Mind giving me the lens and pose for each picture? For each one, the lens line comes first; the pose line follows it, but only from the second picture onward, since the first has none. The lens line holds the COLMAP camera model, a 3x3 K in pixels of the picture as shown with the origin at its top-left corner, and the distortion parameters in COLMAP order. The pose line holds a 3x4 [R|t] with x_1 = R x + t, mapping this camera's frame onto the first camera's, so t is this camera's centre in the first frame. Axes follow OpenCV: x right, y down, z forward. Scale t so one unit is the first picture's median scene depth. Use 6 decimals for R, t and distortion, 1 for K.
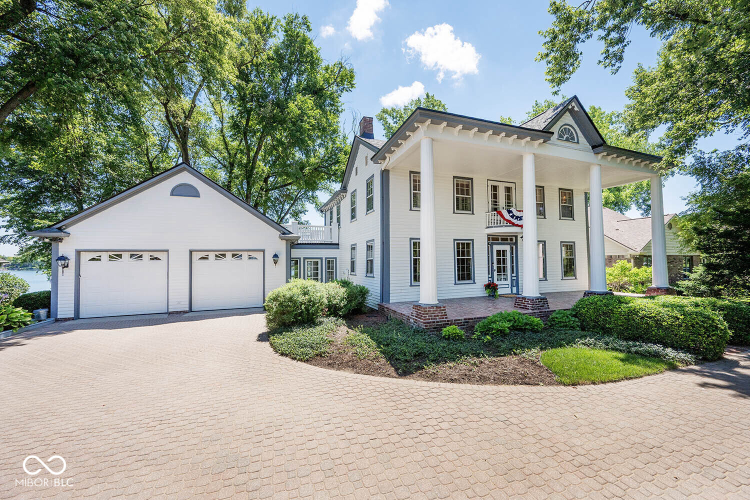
lens RADIAL K [[292.5, 0, 375.6], [0, 292.5, 250.9], [0, 0, 1]] dist [0.020232, 0.000004]
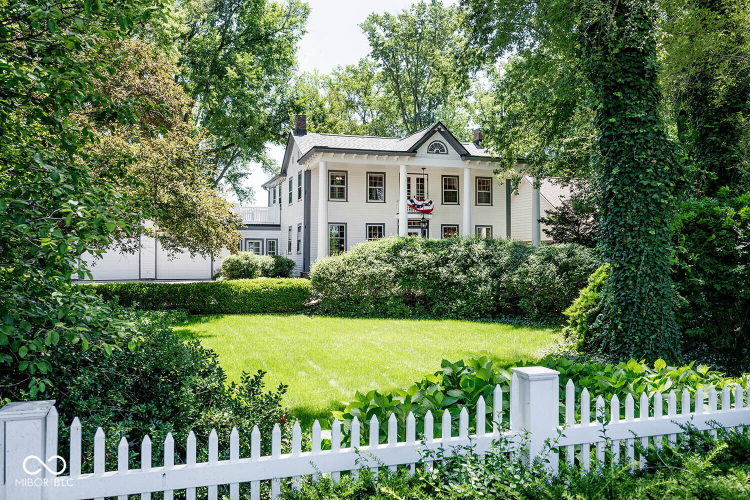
lens RADIAL K [[642.4, 0, 374.9], [0, 642.4, 247.2], [0, 0, 1]] dist [0.014414, 0.004664]
pose [[0.999154, 0.010635, -0.039719, 0.384889], [-0.009898, 0.999776, 0.018711, 0.008840], [0.039909, -0.018302, 0.999036, -1.590384]]
